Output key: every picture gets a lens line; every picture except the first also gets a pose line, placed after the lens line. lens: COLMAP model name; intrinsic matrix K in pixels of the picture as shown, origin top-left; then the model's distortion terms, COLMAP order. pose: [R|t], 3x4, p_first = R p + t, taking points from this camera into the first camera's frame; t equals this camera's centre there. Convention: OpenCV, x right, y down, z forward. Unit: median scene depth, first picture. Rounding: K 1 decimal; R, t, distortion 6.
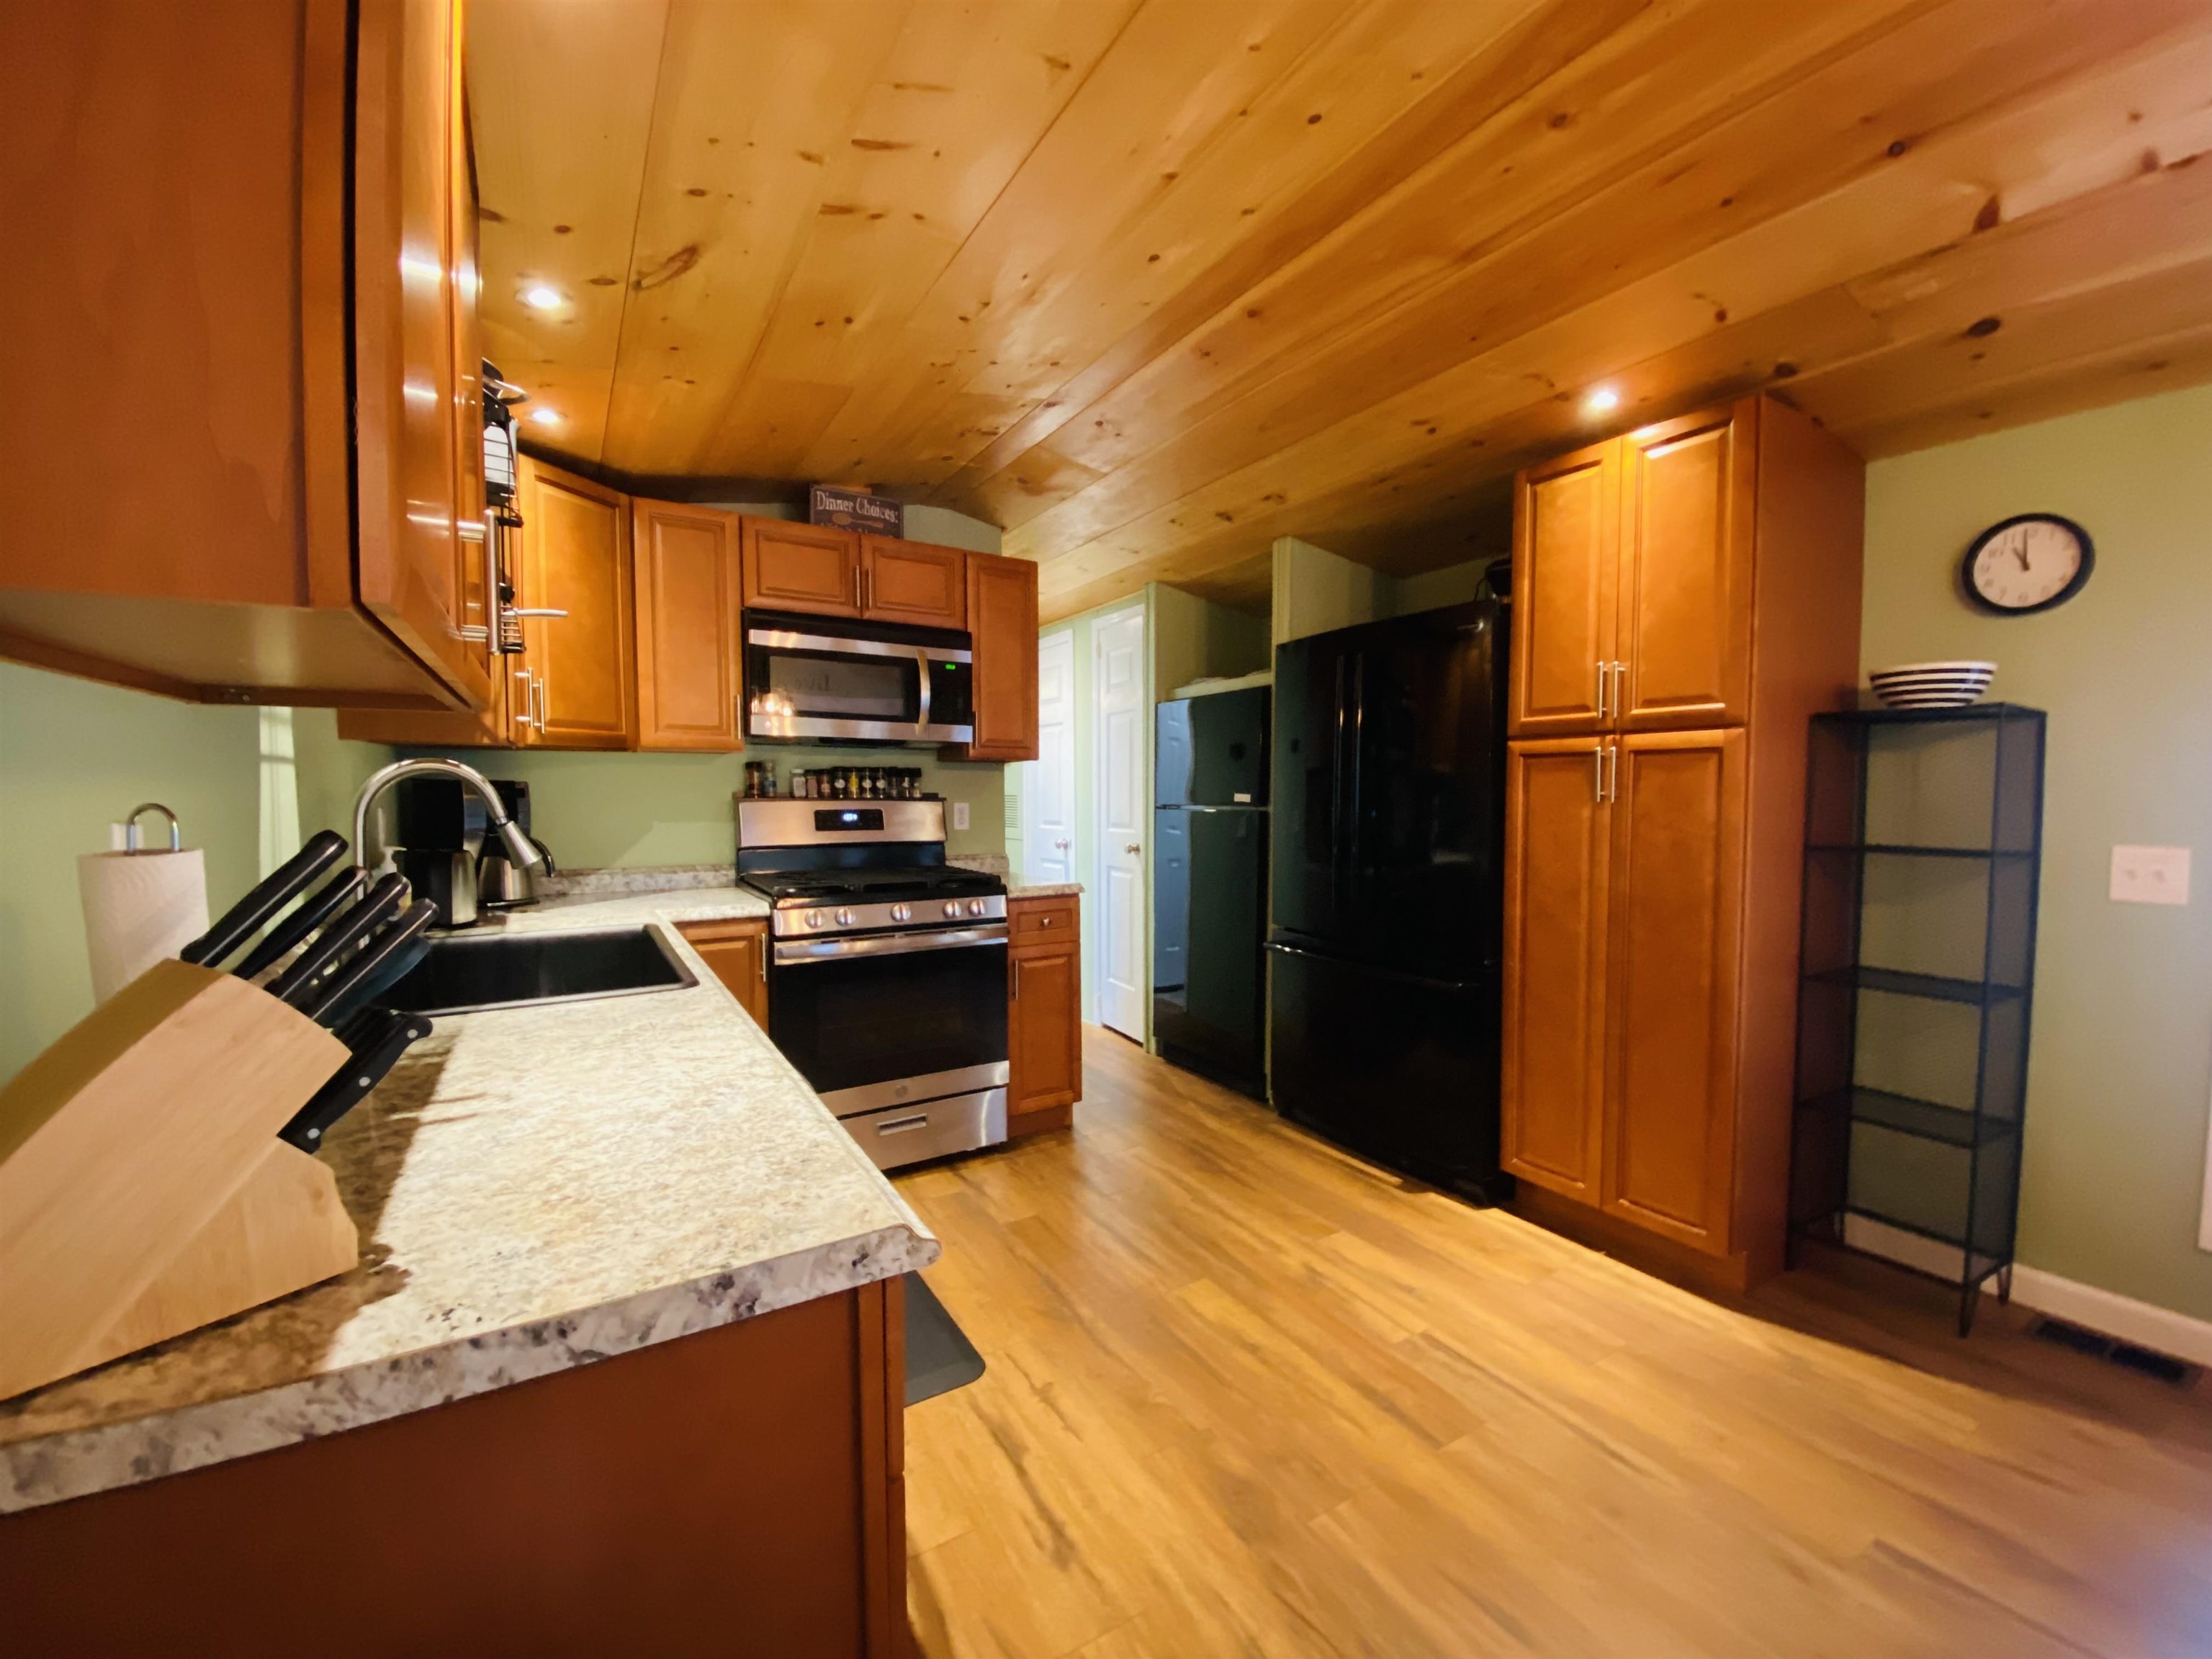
lens RADIAL K [[900.1, 0, 1101.9], [0, 900.1, 832.1], [0, 0, 1]] dist [0.006952, -0.009030]
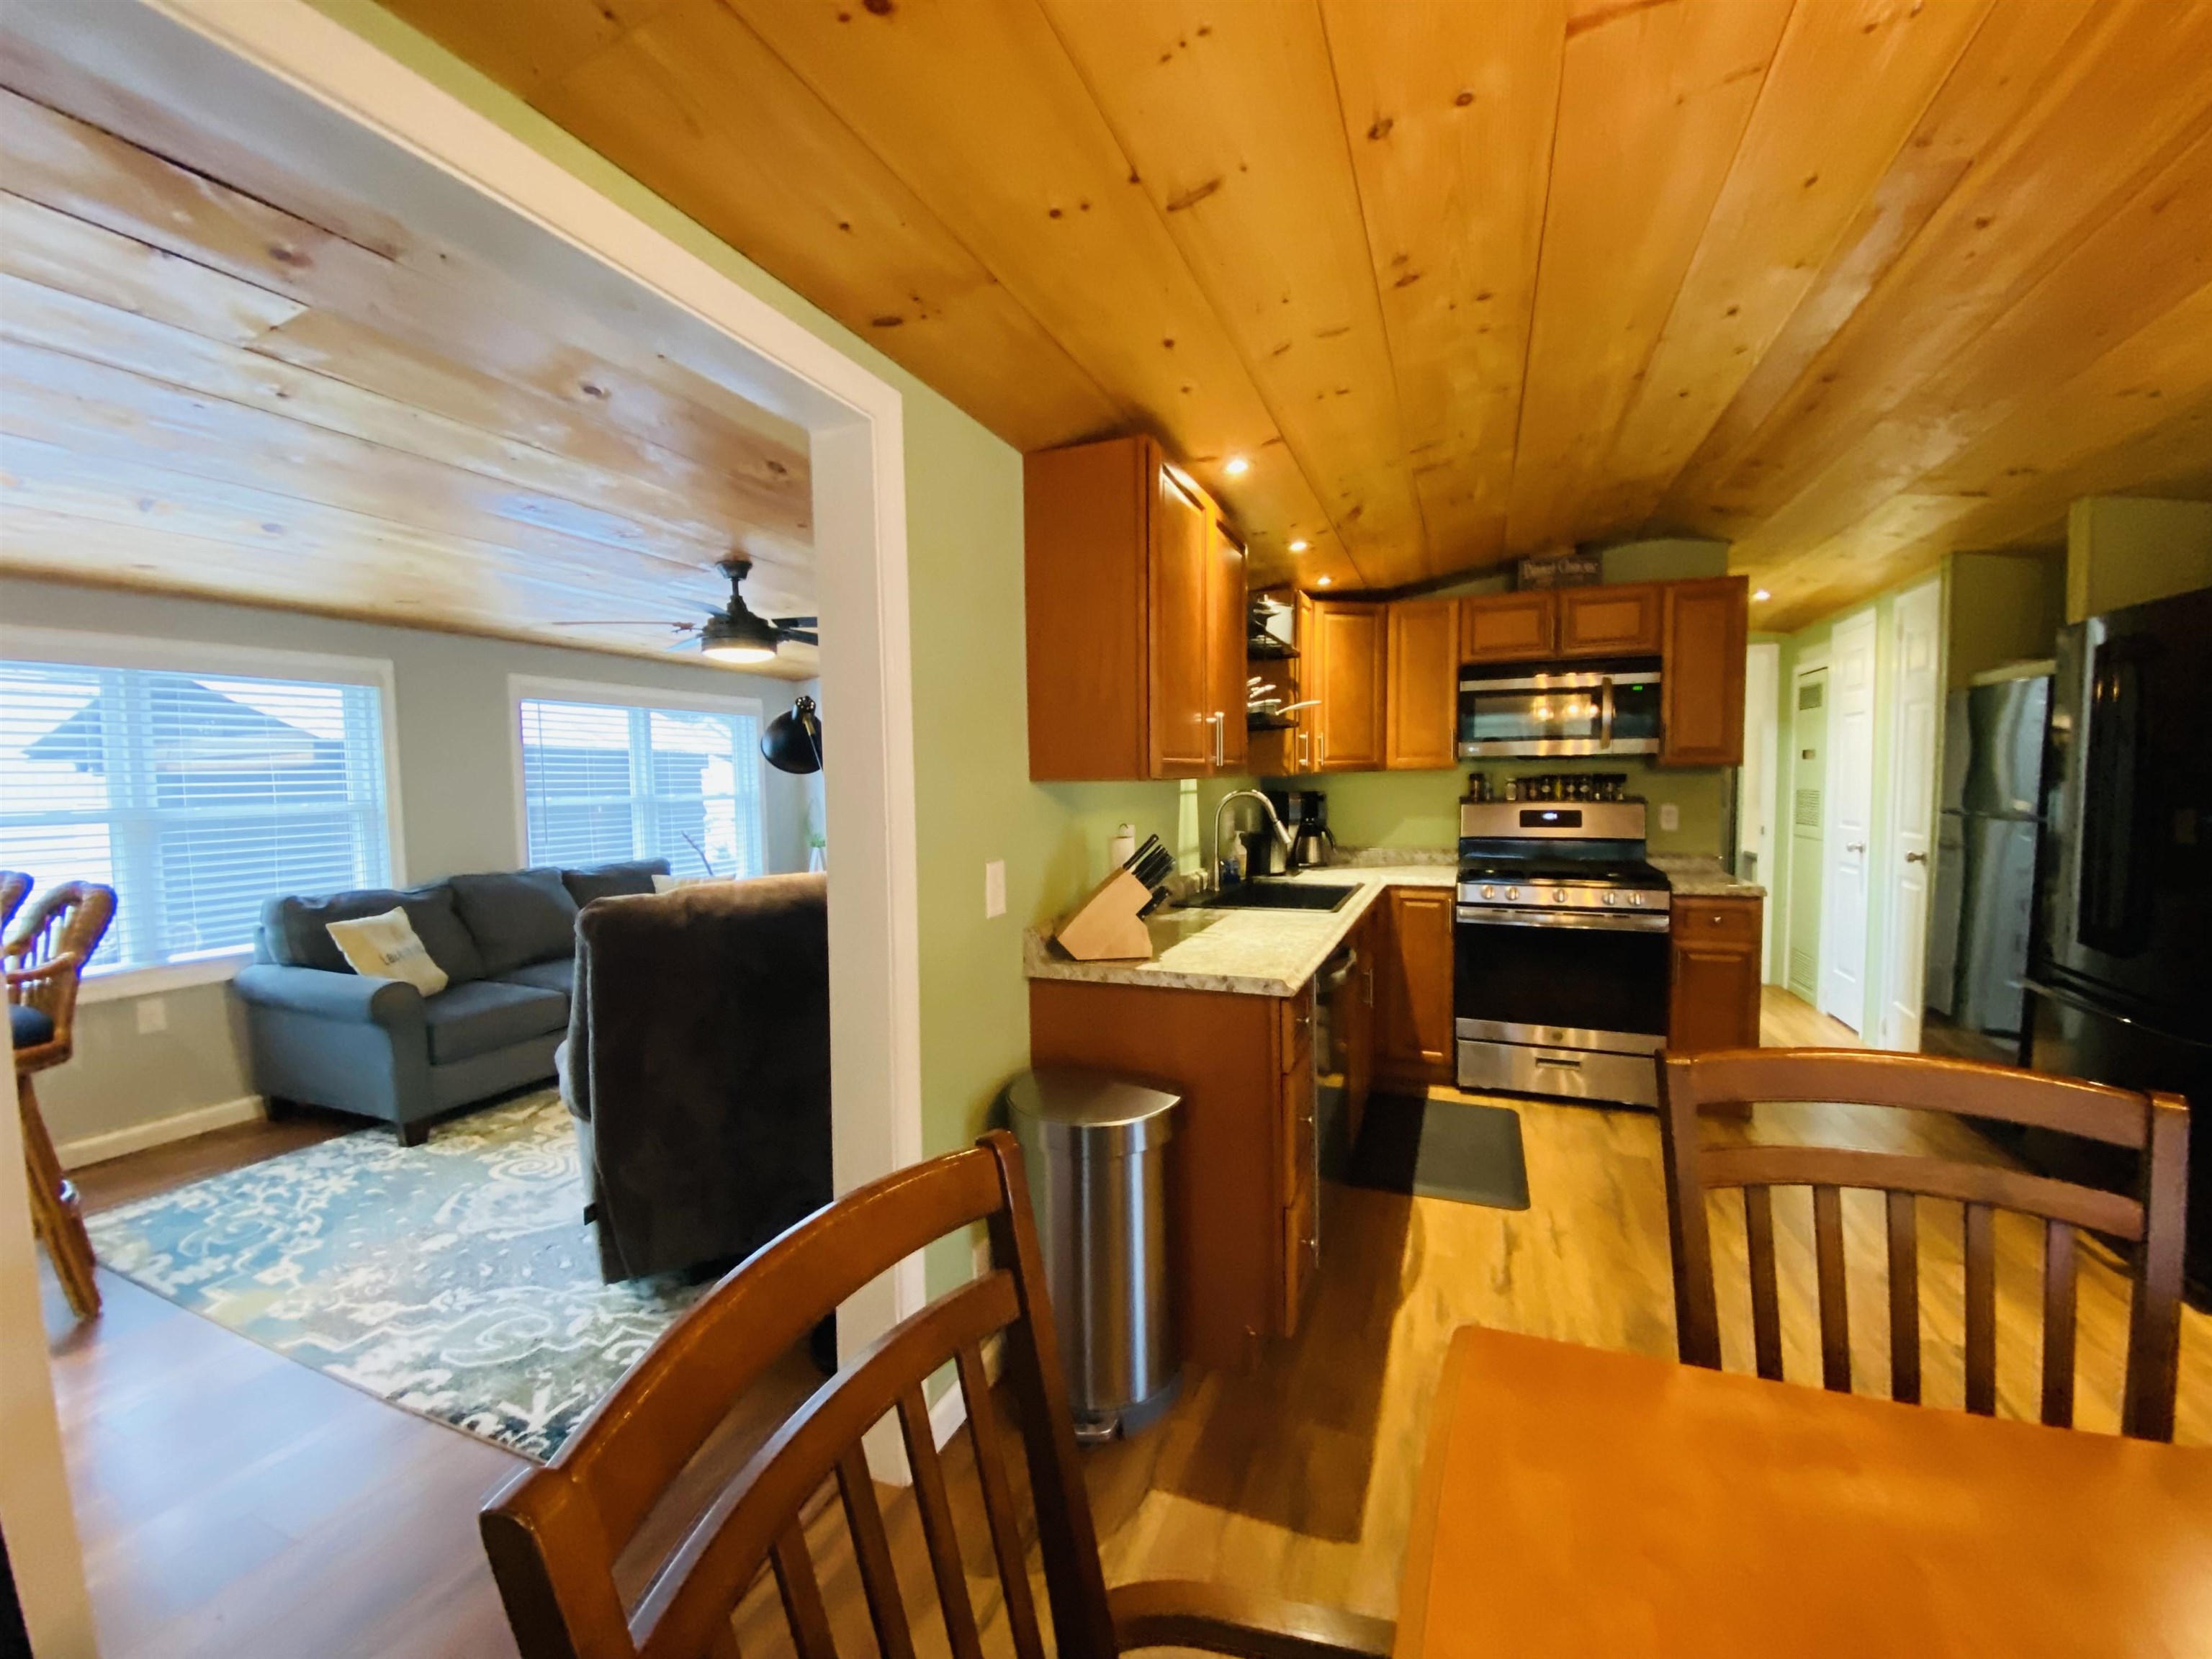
lens RADIAL K [[900.1, 0, 1088.8], [0, 900.1, 826.6], [0, 0, 1]] dist [0.006952, -0.009030]
pose [[0.585905, 0.037524, -0.809511, 0.403281], [-0.022570, 0.999295, 0.029985, -0.029135], [0.810066, 0.000702, 0.586339, -0.276609]]
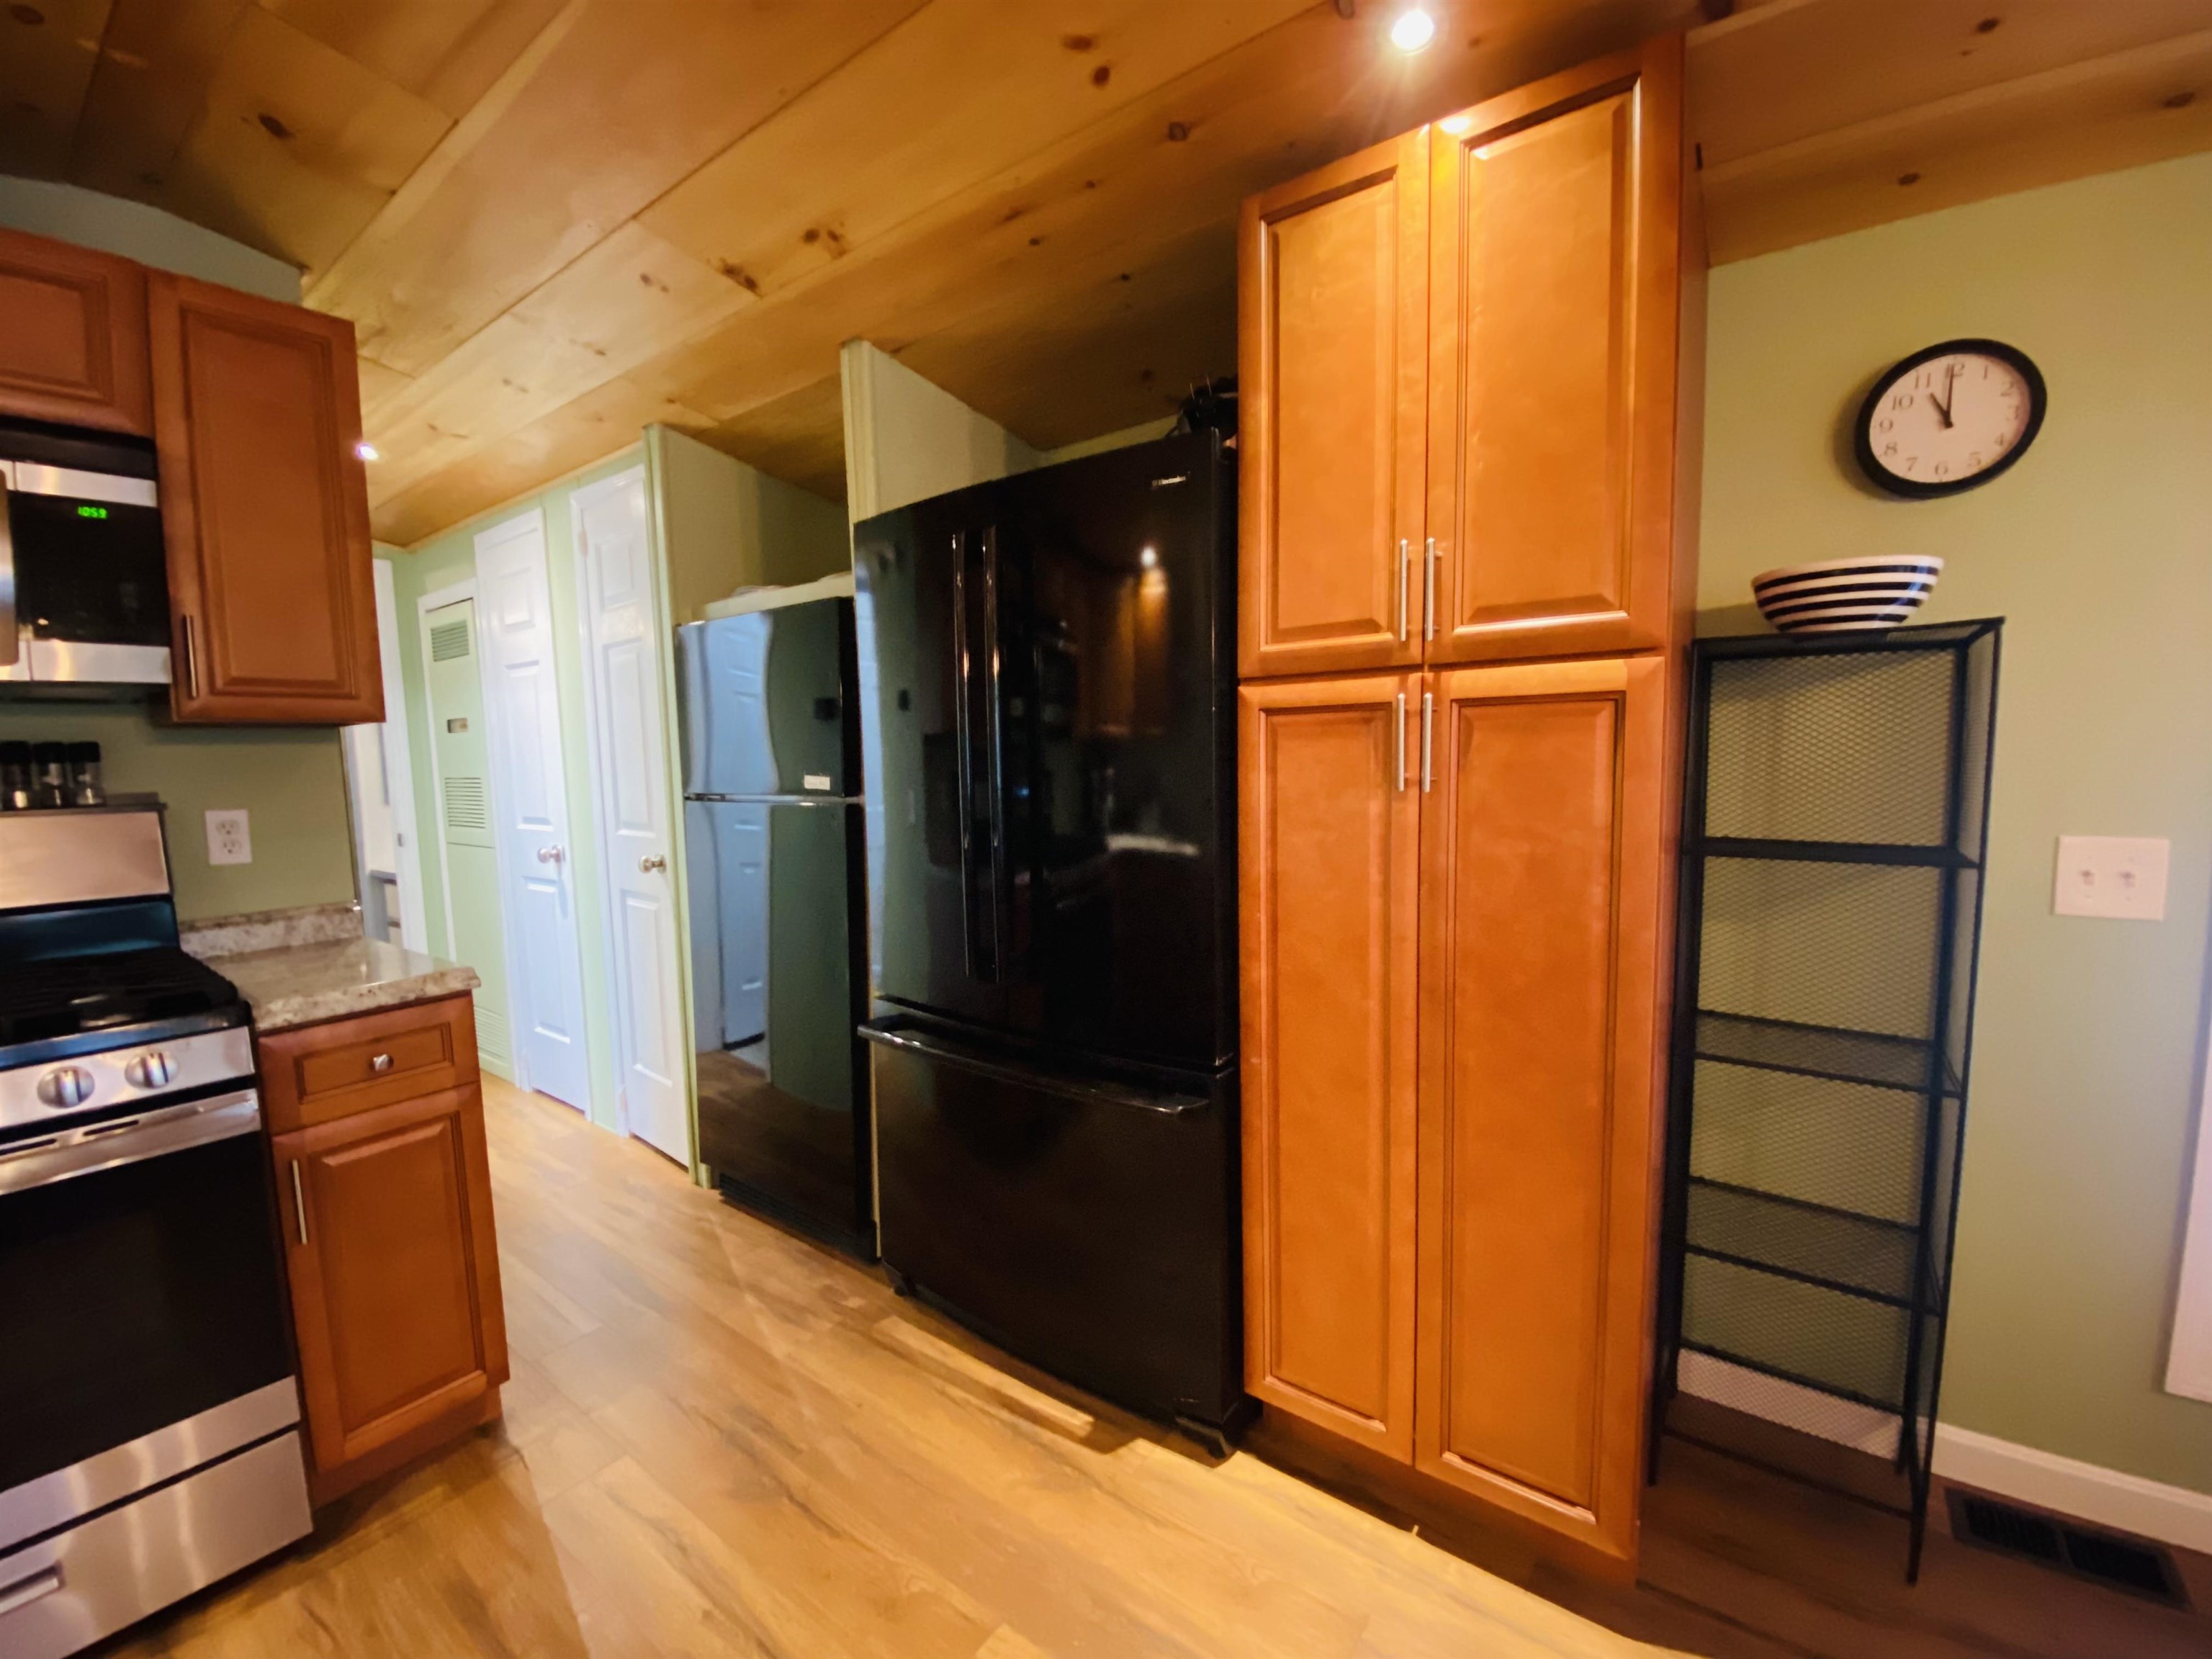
lens RADIAL K [[900.1, 0, 1113.8], [0, 900.1, 832.9], [0, 0, 1]] dist [0.006952, -0.009030]
pose [[0.922029, -0.053666, 0.383383, 0.132880], [0.036690, 0.998001, 0.051461, -0.034610], [-0.385378, -0.033383, 0.922155, 0.442921]]
